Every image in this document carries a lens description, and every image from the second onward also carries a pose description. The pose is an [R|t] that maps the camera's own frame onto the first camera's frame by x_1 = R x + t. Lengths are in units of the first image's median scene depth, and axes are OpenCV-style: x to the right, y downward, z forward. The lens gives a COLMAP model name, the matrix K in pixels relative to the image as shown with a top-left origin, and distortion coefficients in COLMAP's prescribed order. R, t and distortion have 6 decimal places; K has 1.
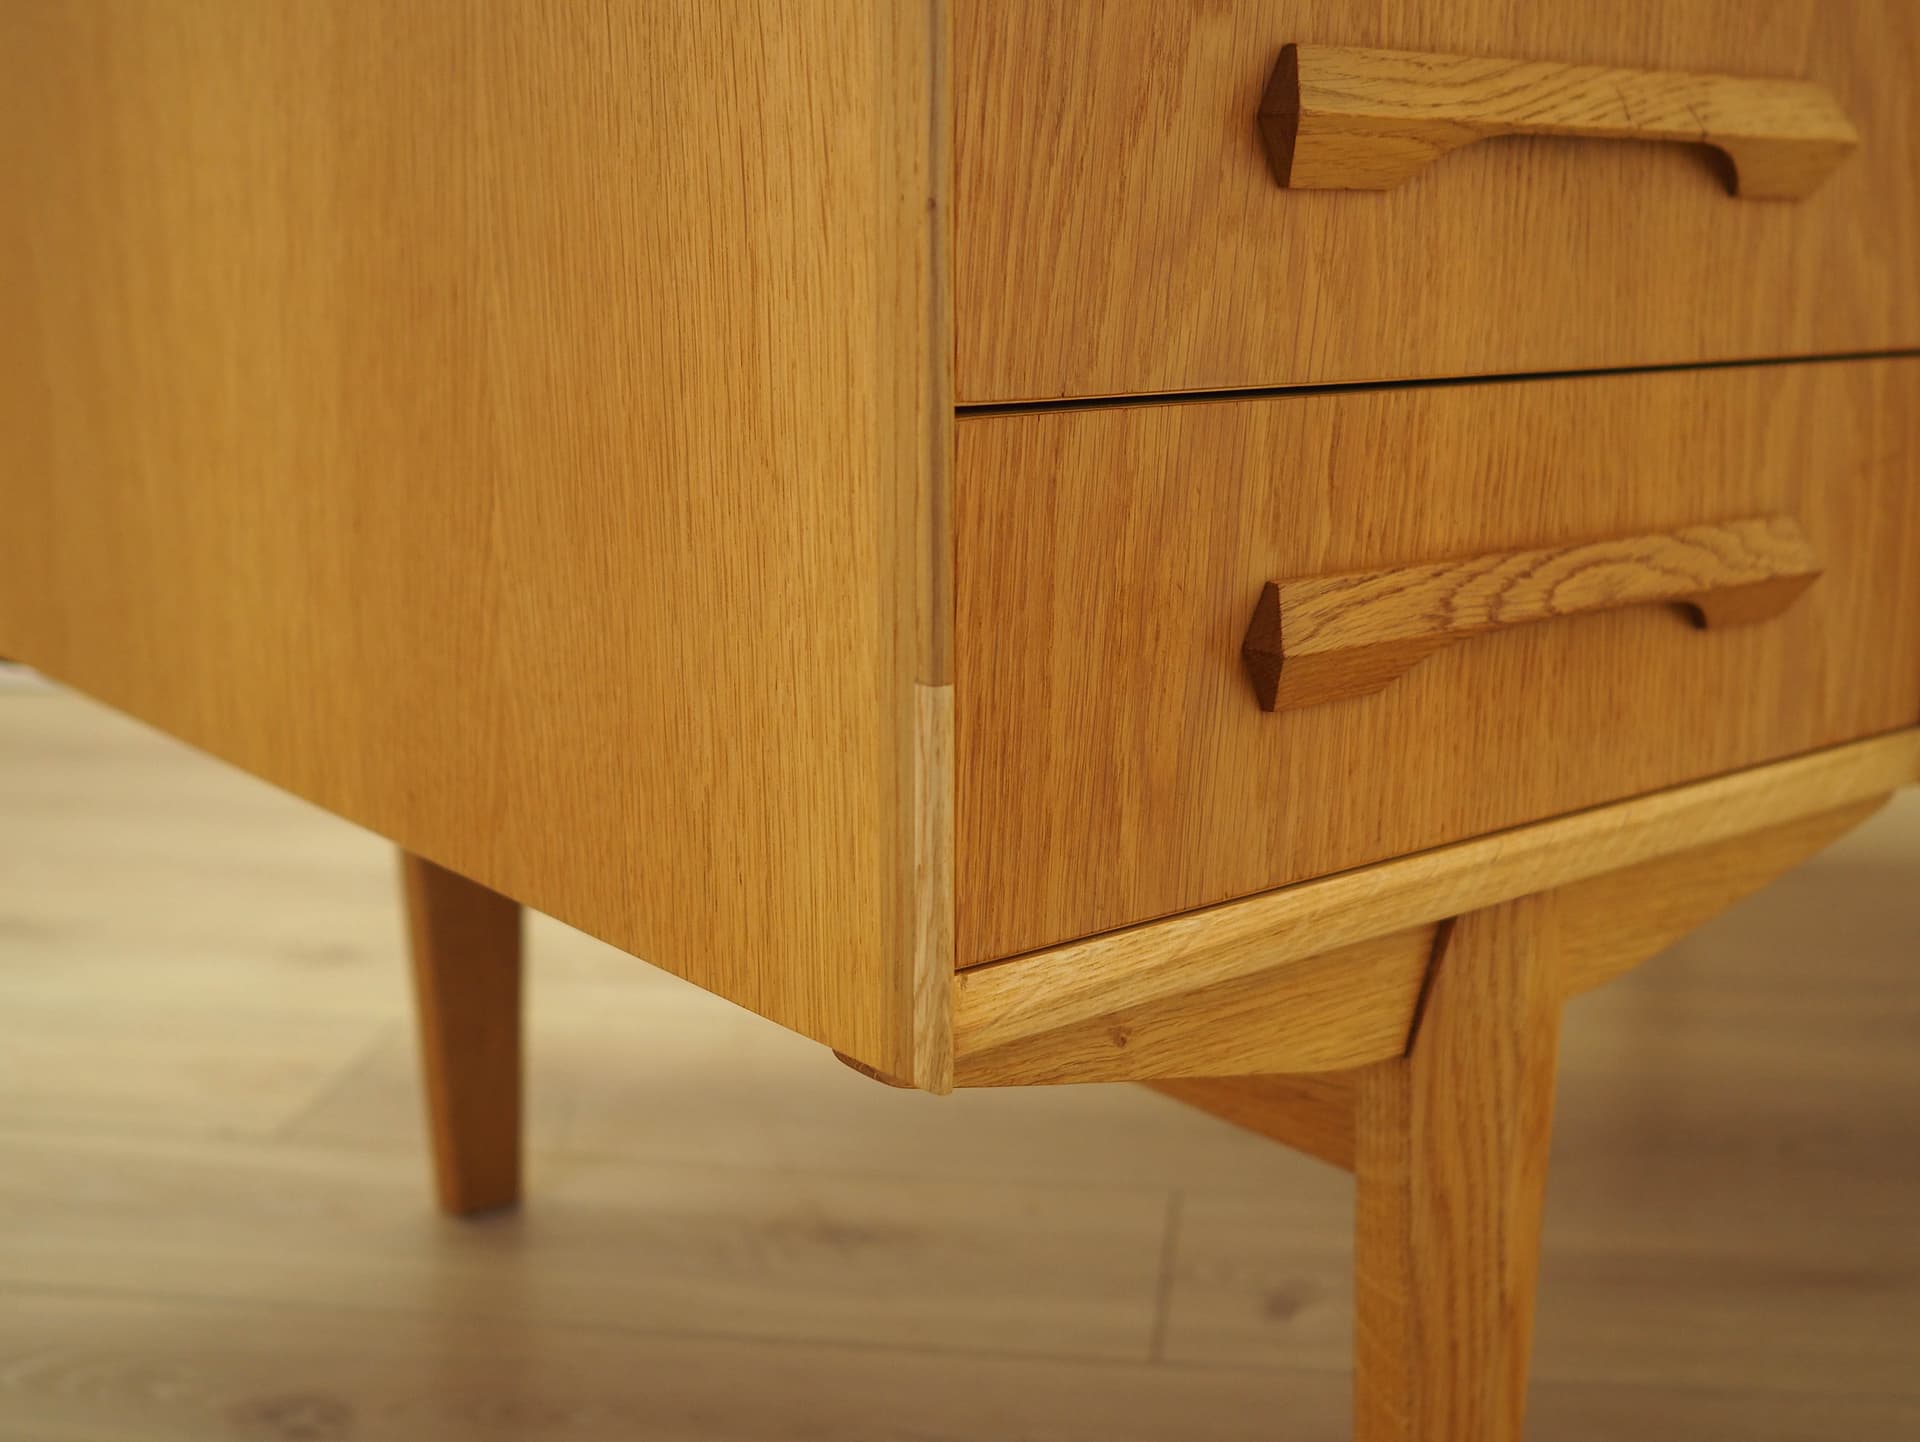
lens RADIAL K [[2457.5, 0, 1115.8], [0, 2457.5, 790.3], [0, 0, 1]] dist [-0.033810, 0.013436]
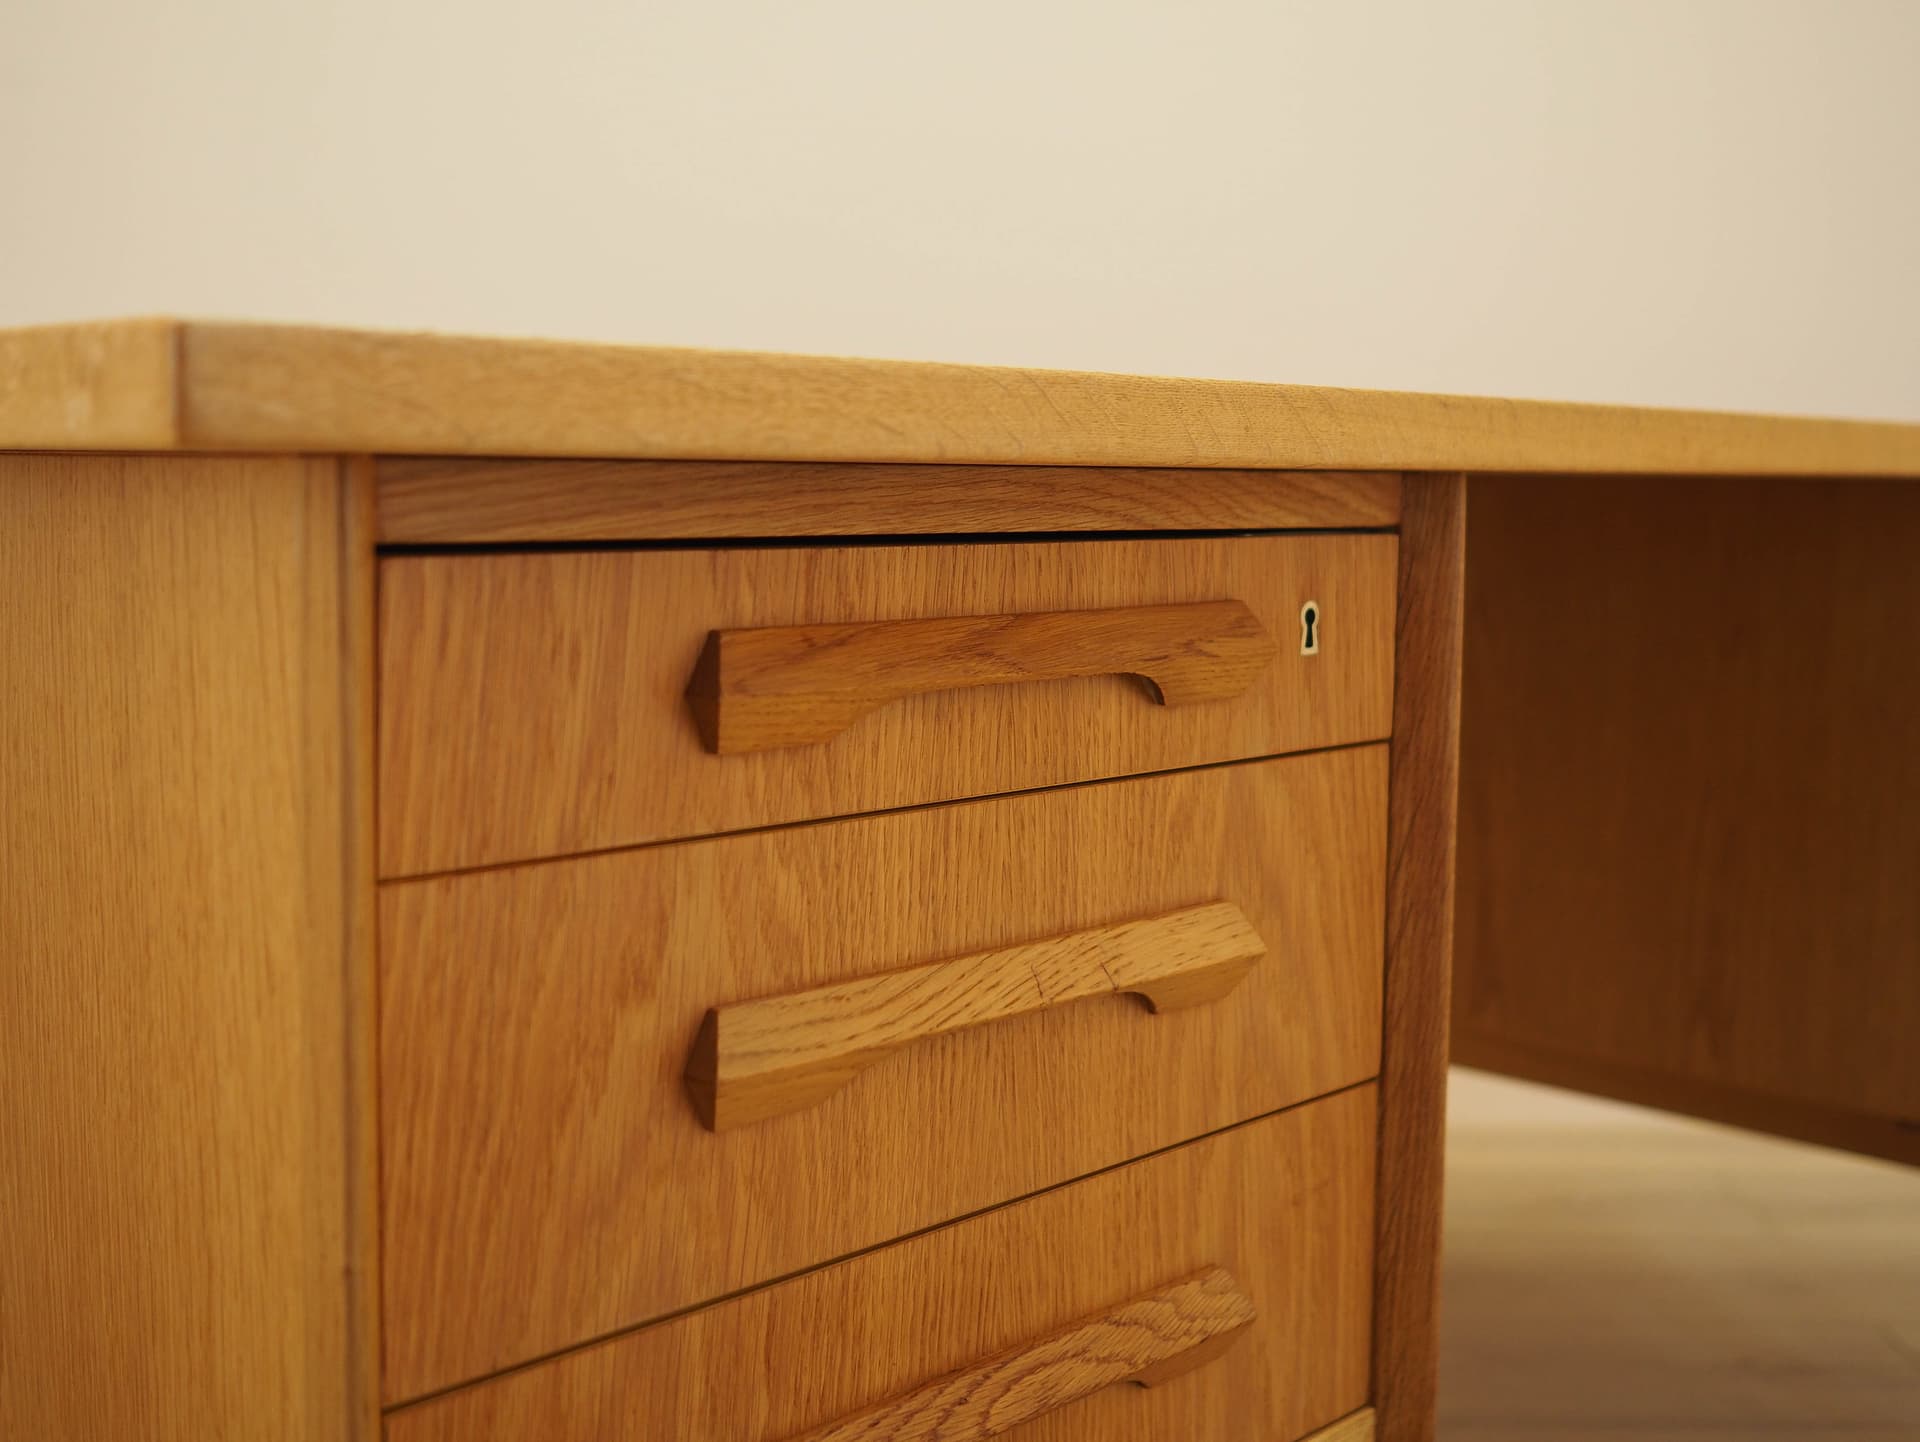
lens RADIAL K [[2260.6, 0, 1008.5], [0, 2260.6, 629.7], [0, 0, 1]] dist [-0.057897, 0.029175]
pose [[0.996184, -0.005819, 0.087089, 0.109681], [0.020149, 0.986158, -0.164582, -0.283826], [-0.084926, 0.165708, 0.982511, -0.056221]]
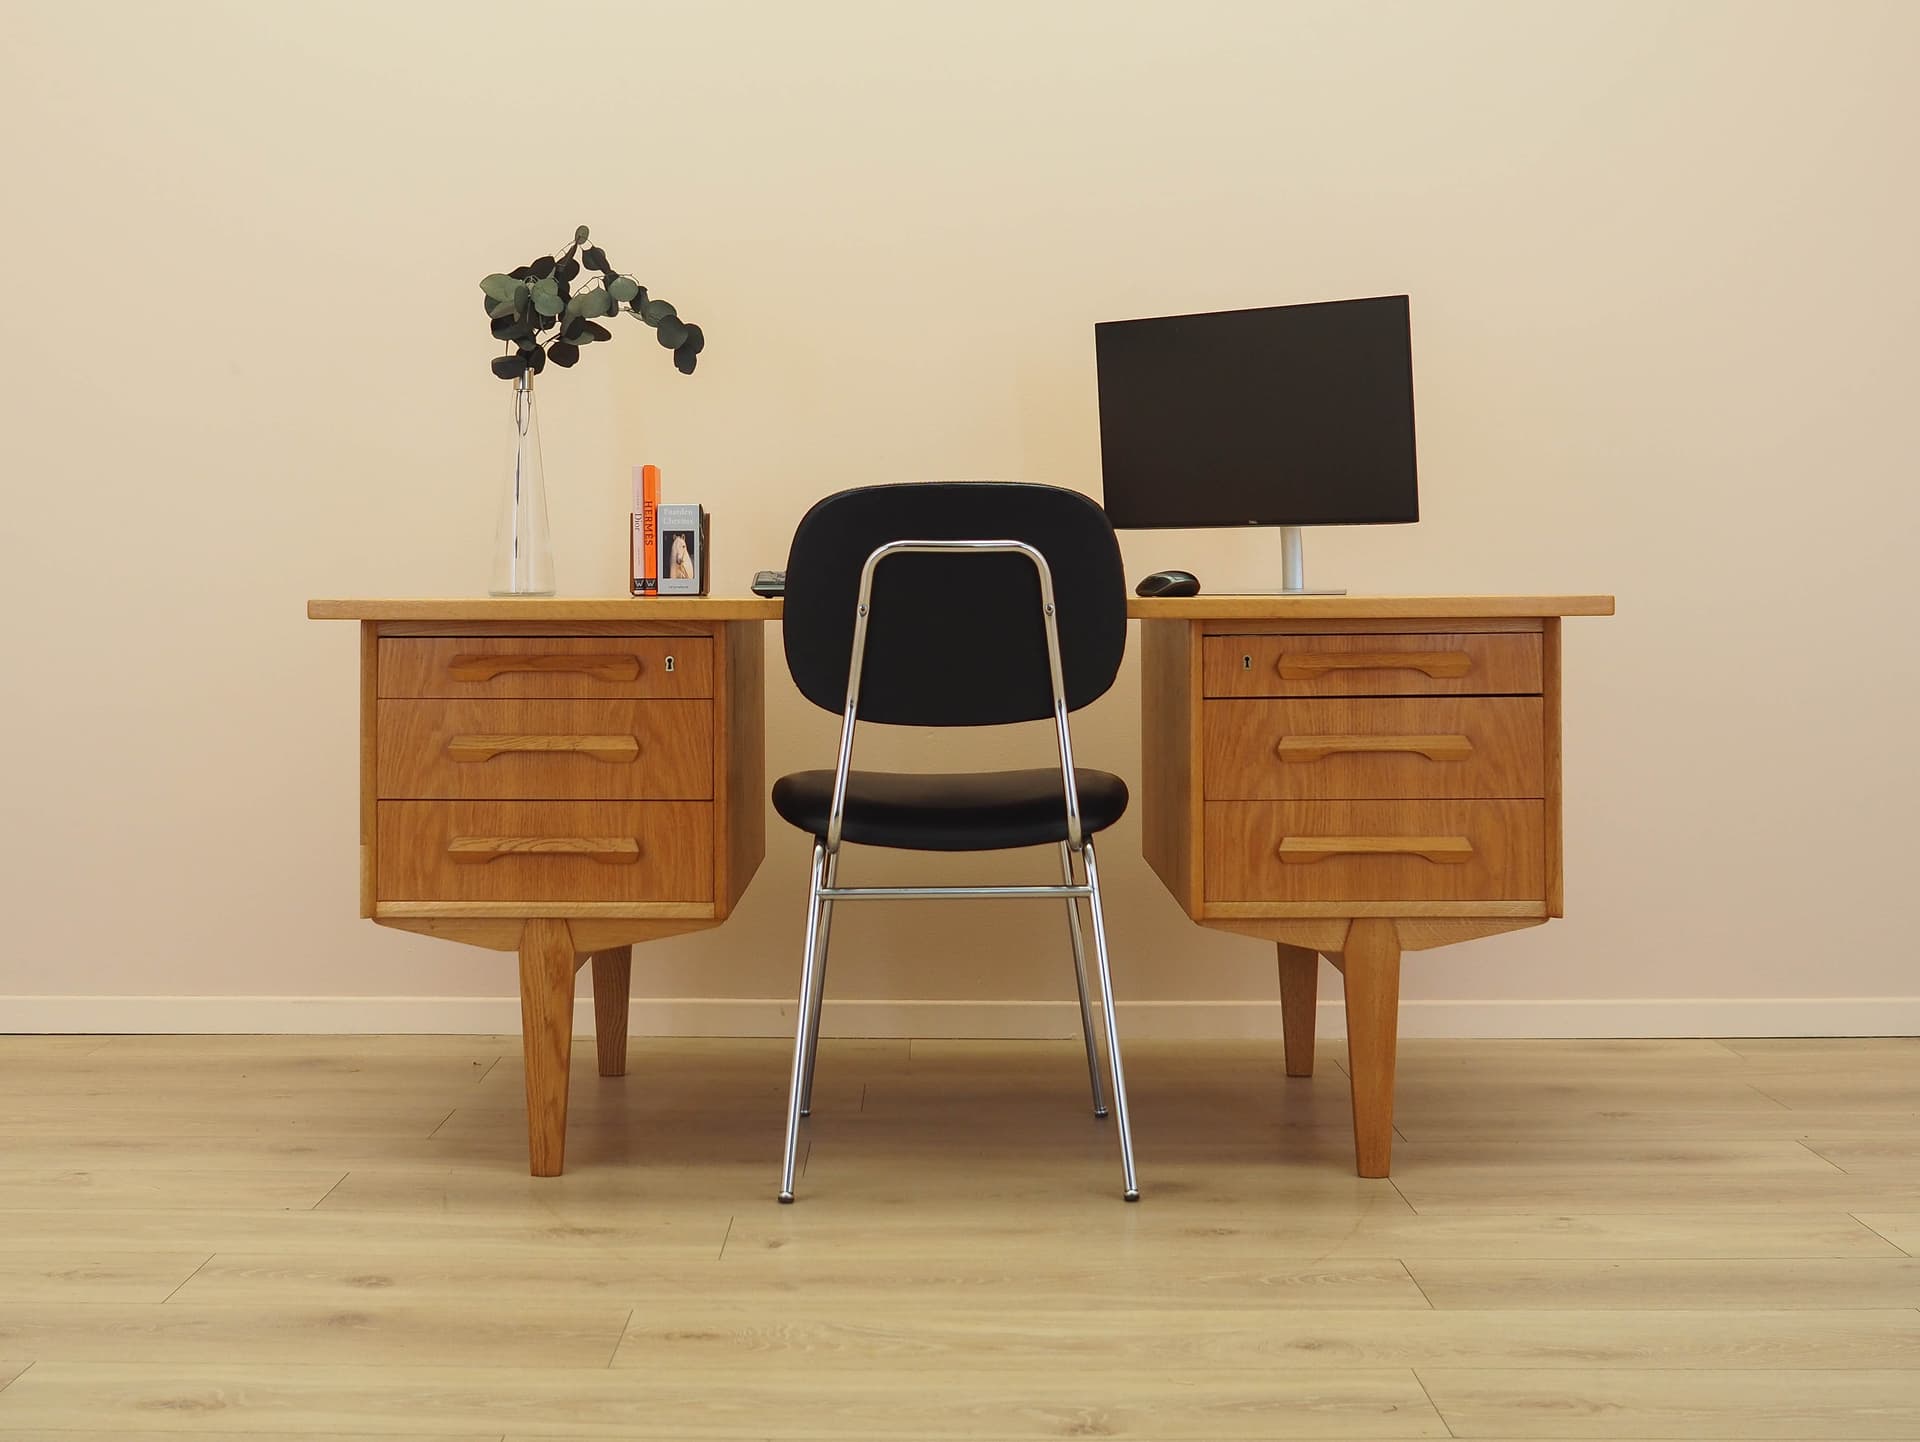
lens RADIAL K [[2495.8, 0, 824.7], [0, 2495.8, 614.5], [0, 0, 1]] dist [0.003440, -0.002848]
pose [[0.712390, -0.010115, -0.701711, 4.168777], [-0.156060, 0.972576, -0.172455, 0.234261], [0.684212, 0.232364, 0.691275, -2.118828]]
